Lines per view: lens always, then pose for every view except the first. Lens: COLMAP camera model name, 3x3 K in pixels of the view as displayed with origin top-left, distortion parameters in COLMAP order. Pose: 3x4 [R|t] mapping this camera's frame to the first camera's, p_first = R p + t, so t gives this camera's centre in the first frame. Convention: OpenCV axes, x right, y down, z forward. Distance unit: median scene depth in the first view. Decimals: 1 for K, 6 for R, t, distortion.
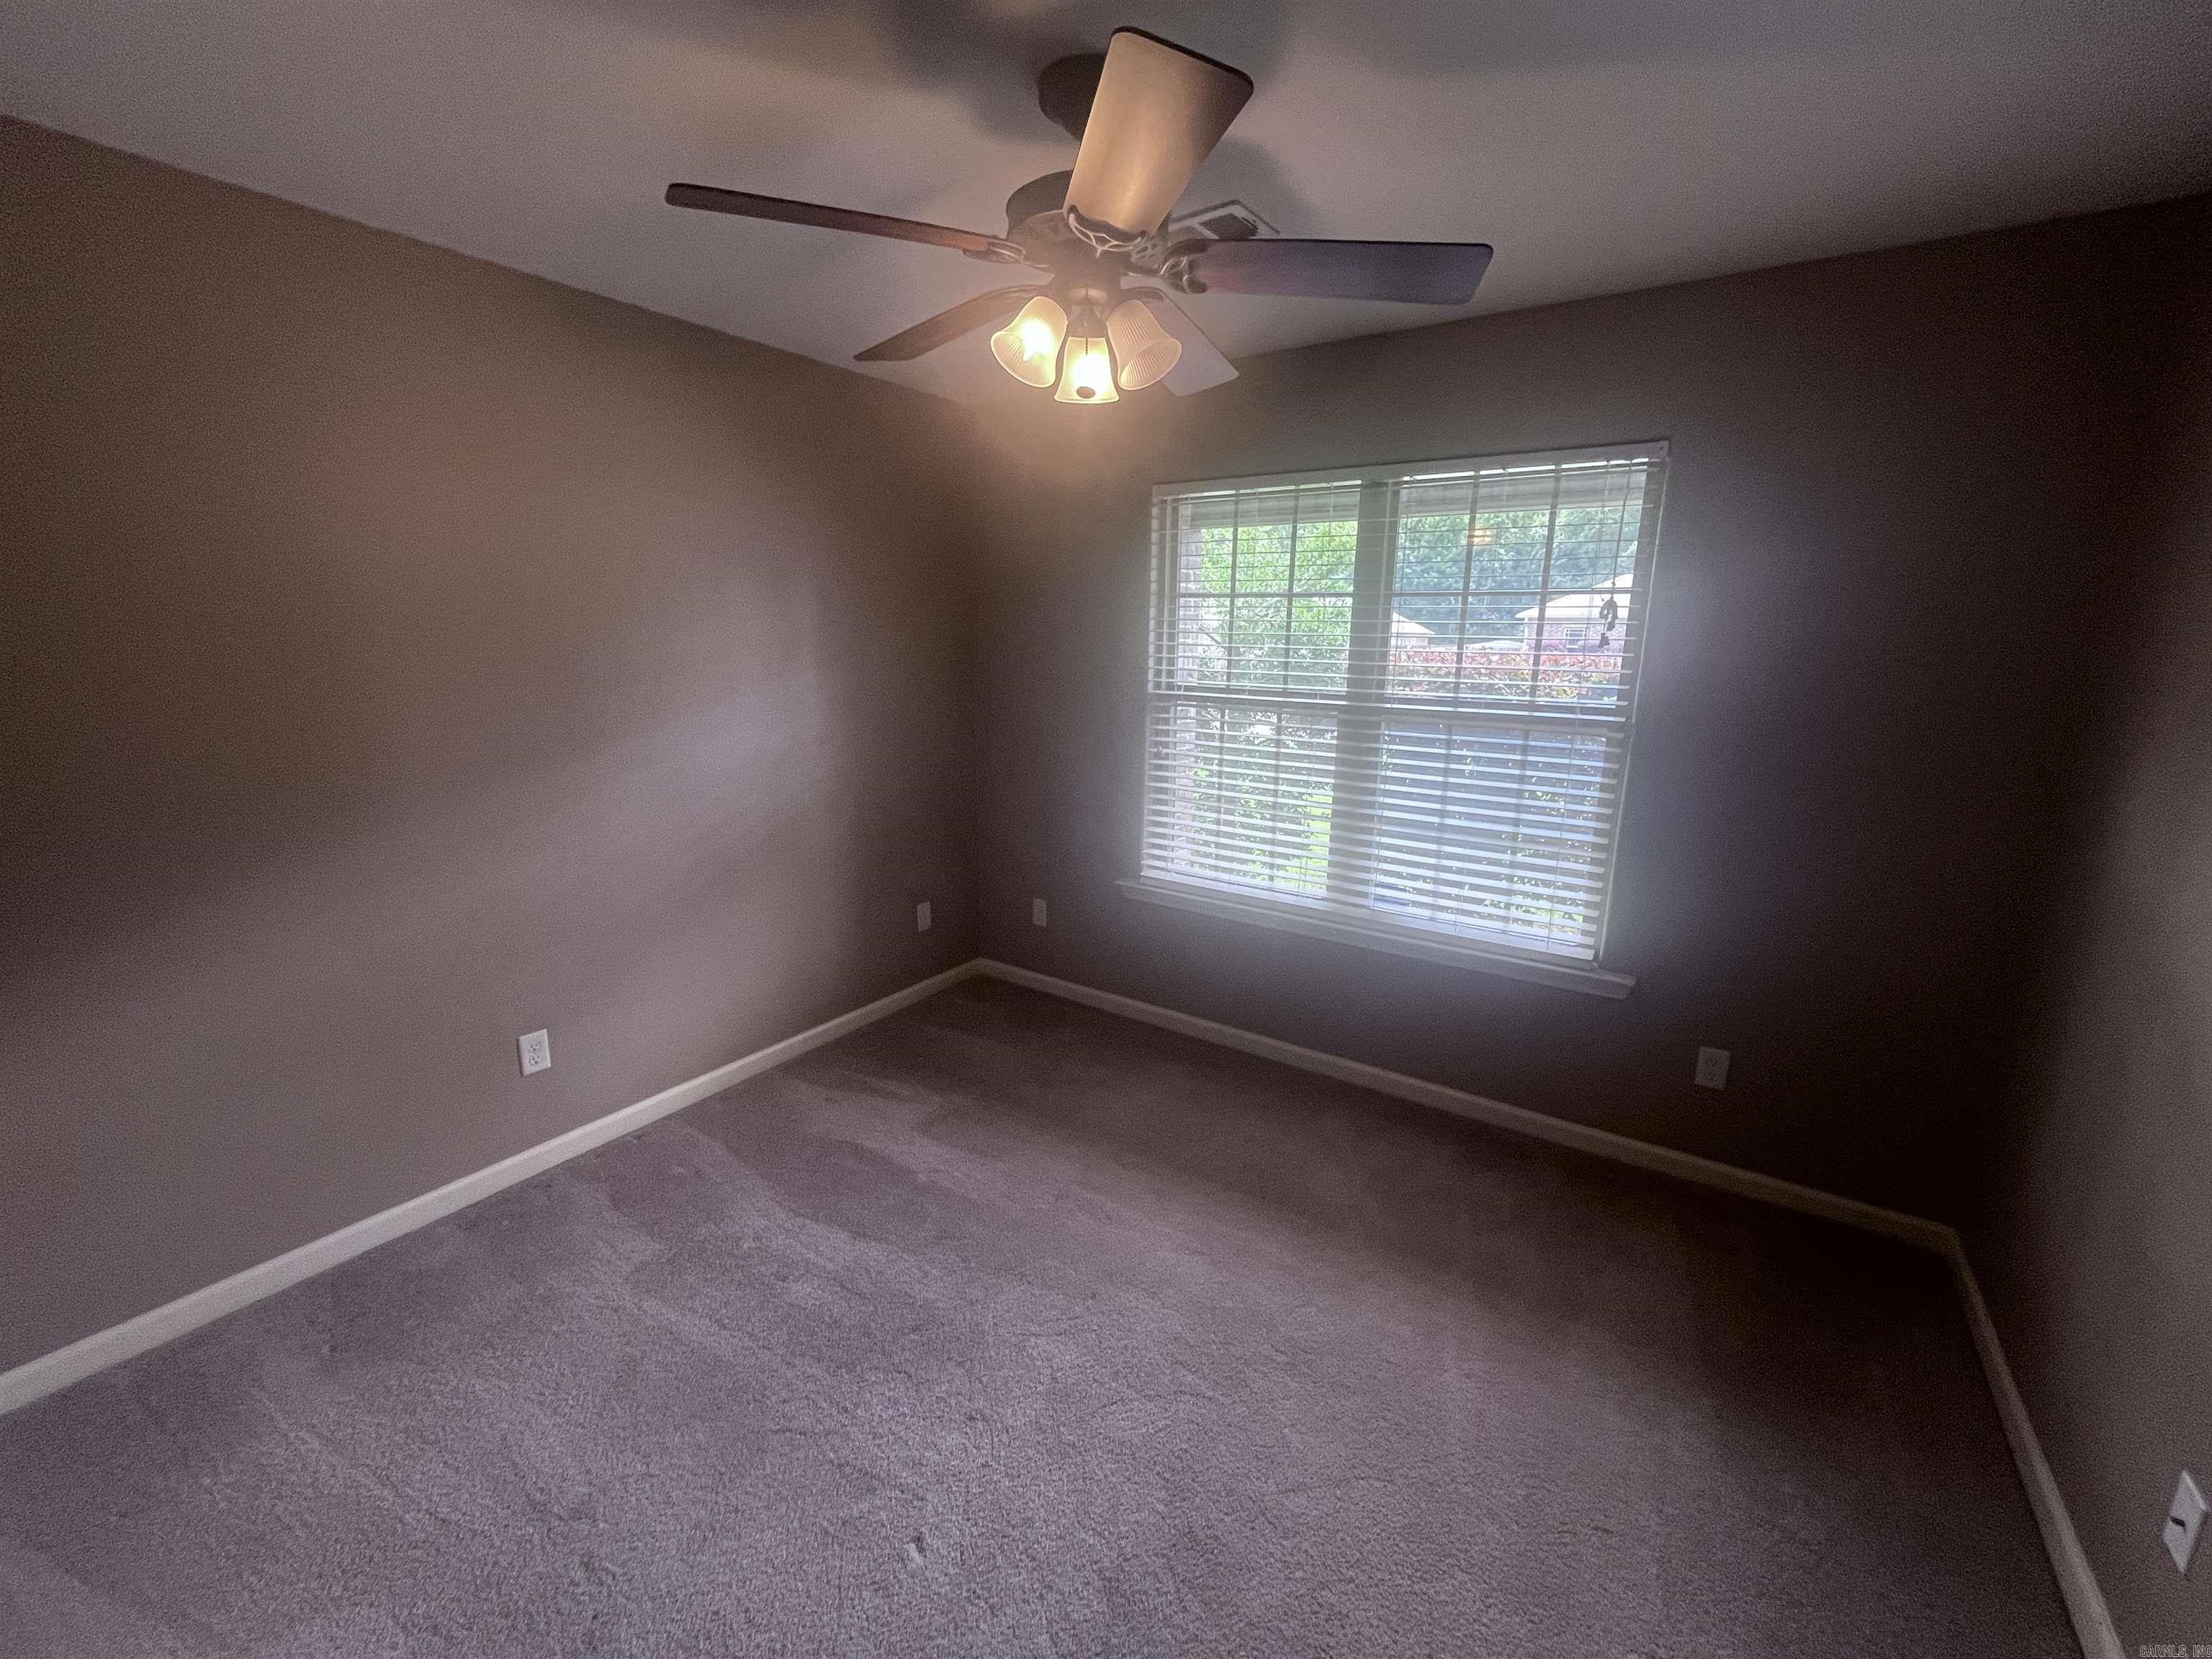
lens RADIAL K [[901.6, 0, 1111.2], [0, 901.6, 819.4], [0, 0, 1]] dist [-0.001268, 0.000504]
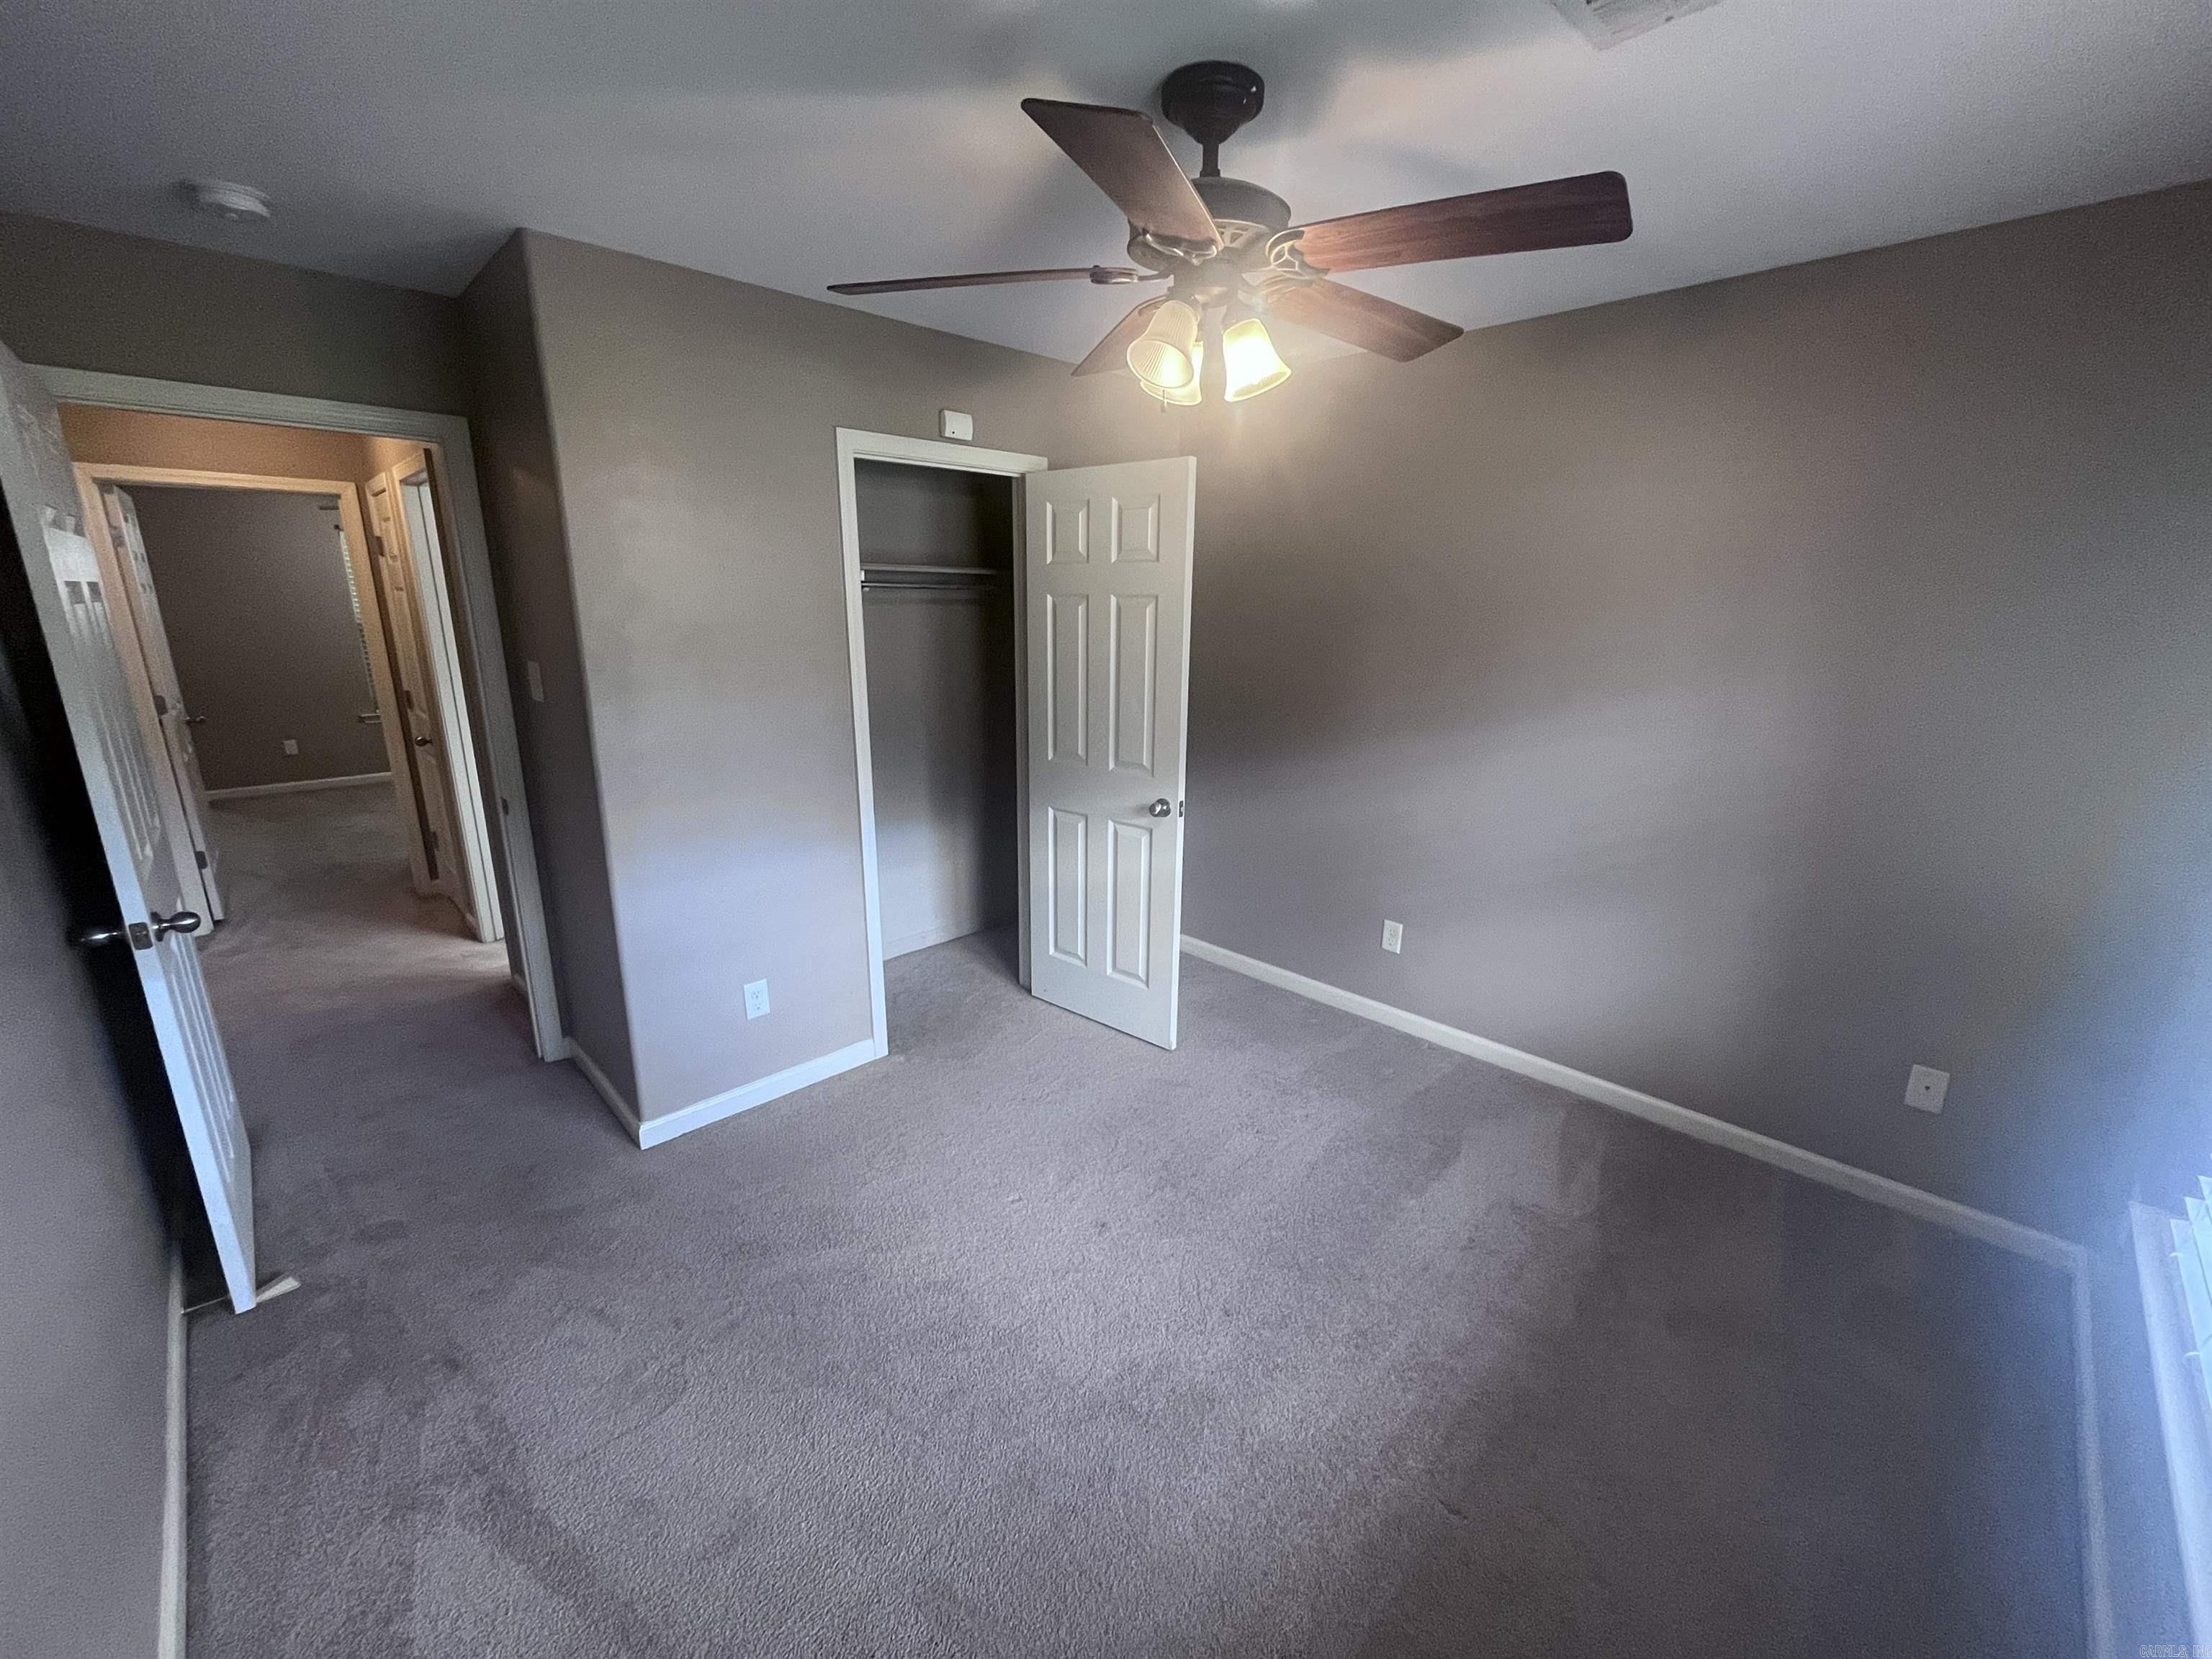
lens RADIAL K [[901.6, 0, 1111.2], [0, 901.6, 834.3], [0, 0, 1]] dist [-0.001268, 0.000504]
pose [[-0.201601, 0.240376, -0.949514, 0.679385], [-0.213093, 0.935434, 0.282056, -0.172436], [0.956007, 0.259197, -0.137362, 0.743046]]
